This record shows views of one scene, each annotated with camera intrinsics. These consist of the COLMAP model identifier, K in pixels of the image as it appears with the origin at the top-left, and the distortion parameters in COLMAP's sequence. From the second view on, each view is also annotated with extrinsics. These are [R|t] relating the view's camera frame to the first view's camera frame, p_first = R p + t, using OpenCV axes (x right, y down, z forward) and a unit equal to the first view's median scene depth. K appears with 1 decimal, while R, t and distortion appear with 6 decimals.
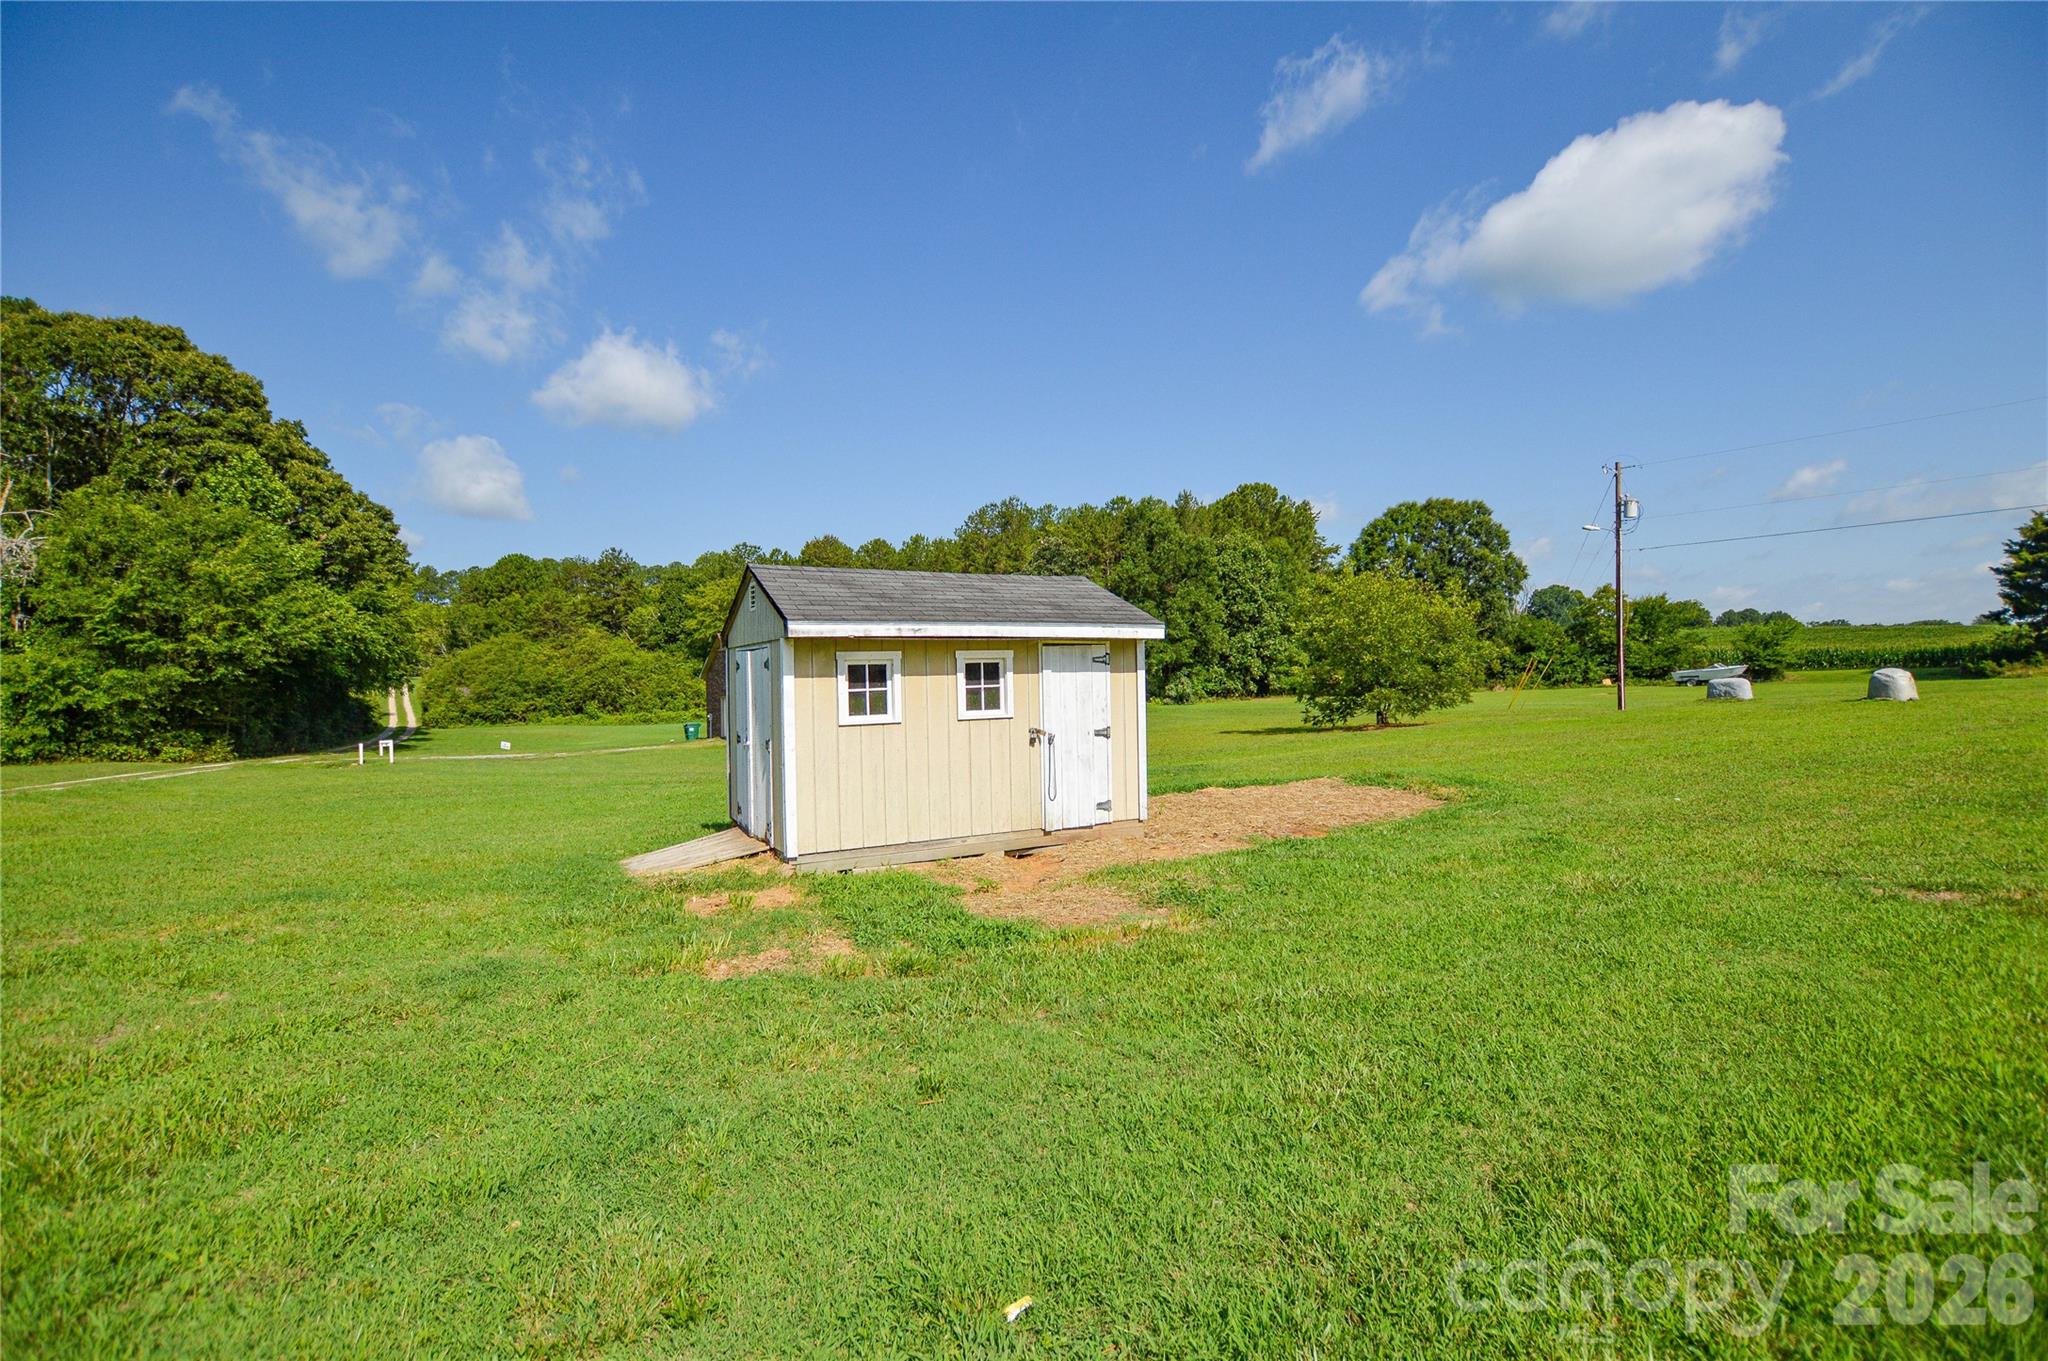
lens RADIAL K [[931.1, 0, 1018.4], [0, 931.1, 679.4], [0, 0, 1]] dist [-0.029492, 0.000645]
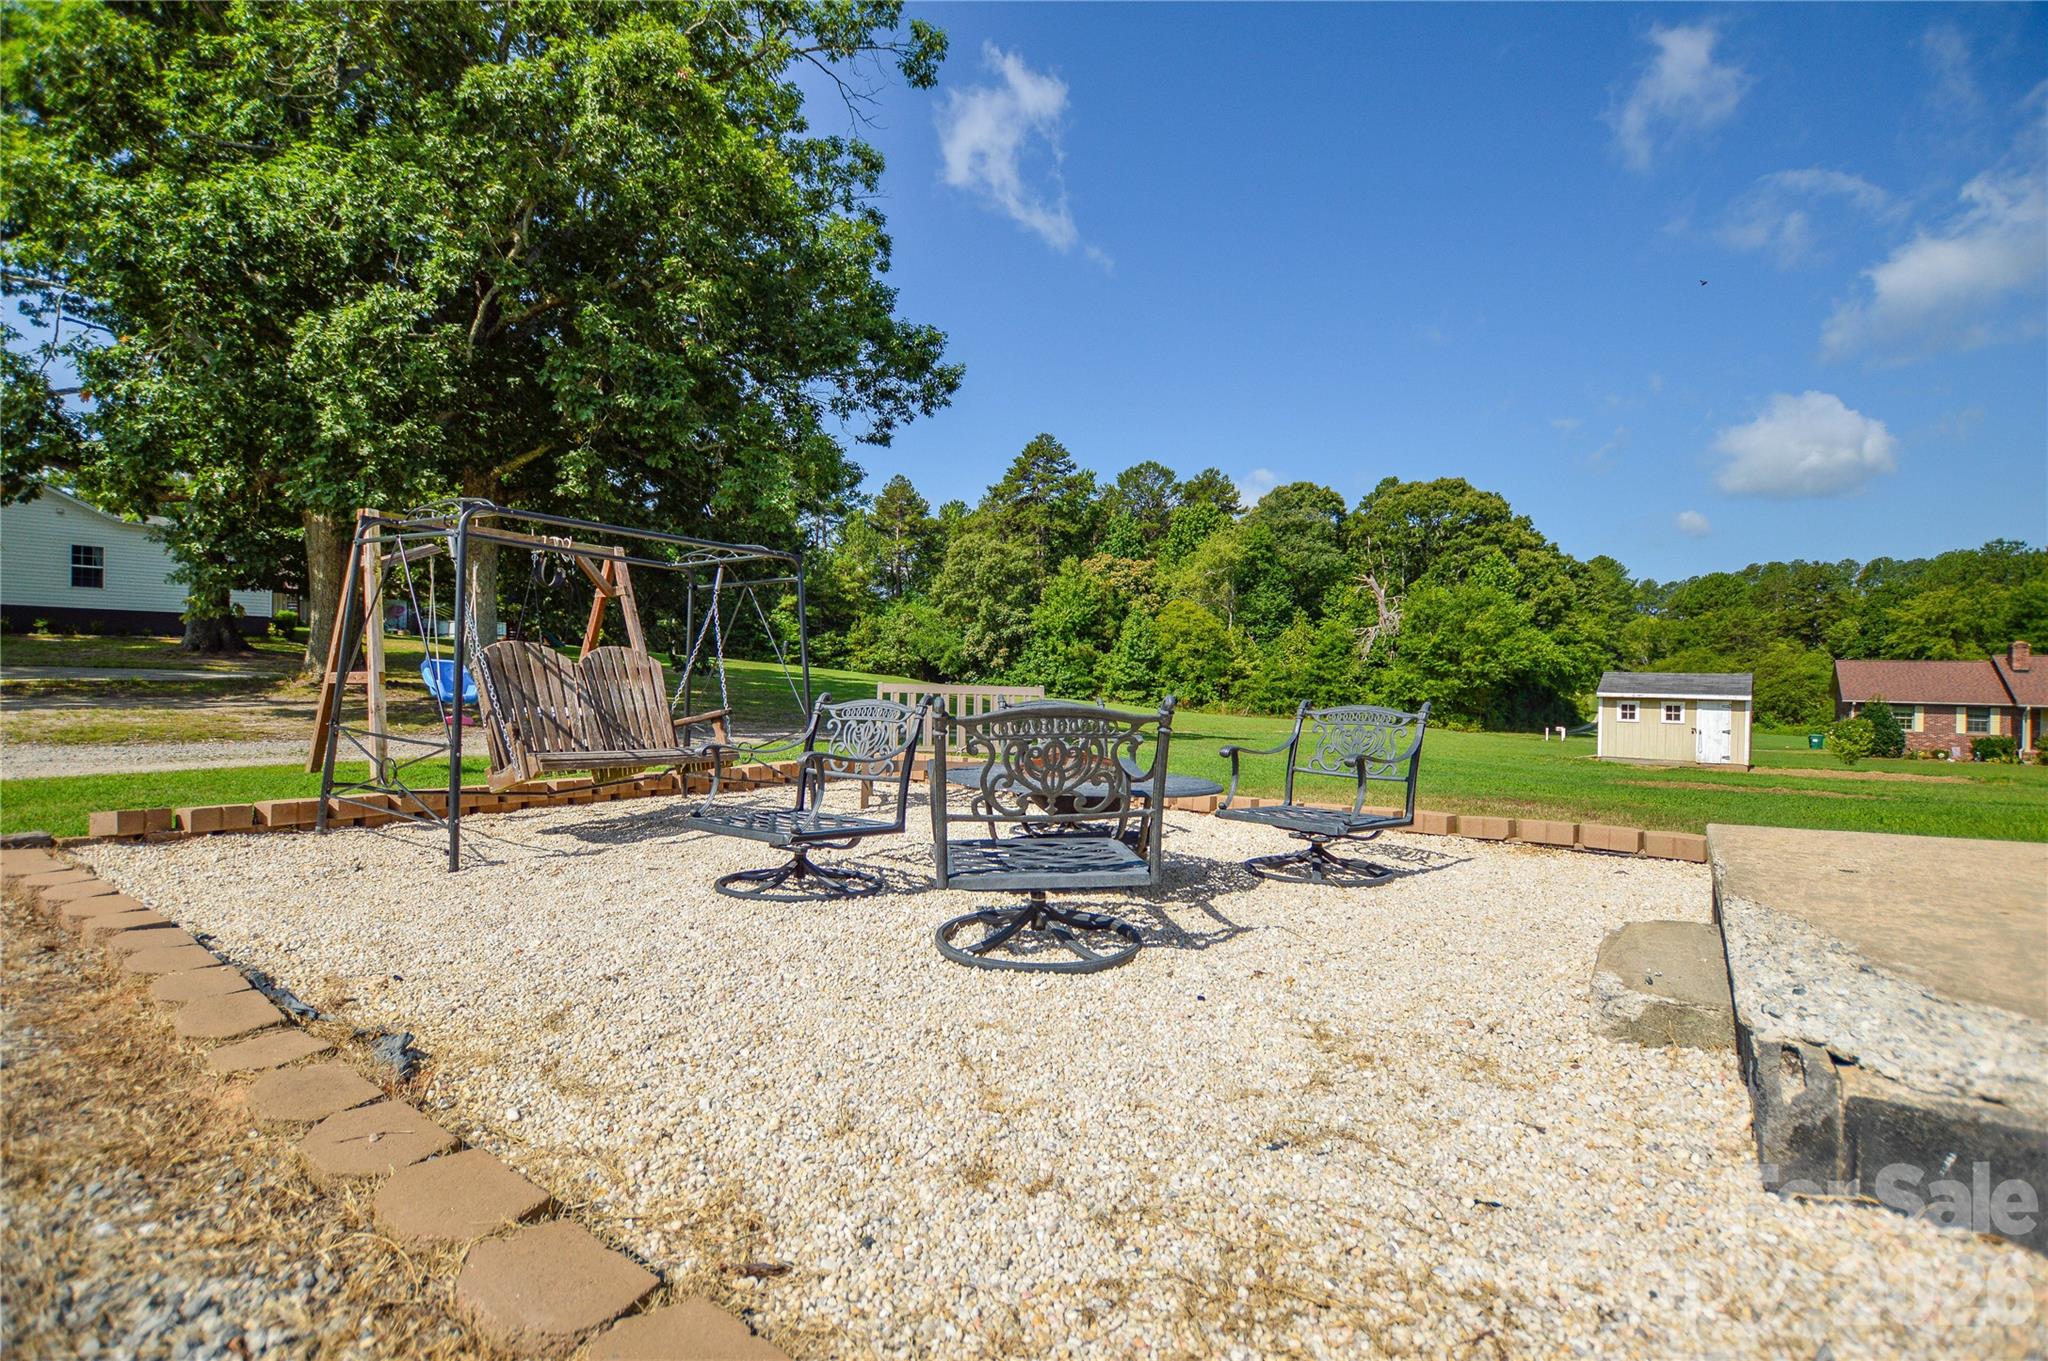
lens RADIAL K [[911.5, 0, 1021.6], [0, 911.5, 678.3], [0, 0, 1]] dist [-0.028516, 0.000673]
pose [[0.369781, 0.026925, -0.928729, 0.409095], [-0.027635, 0.999457, 0.017972, -0.021633], [0.928708, 0.019019, 0.370324, -0.452691]]
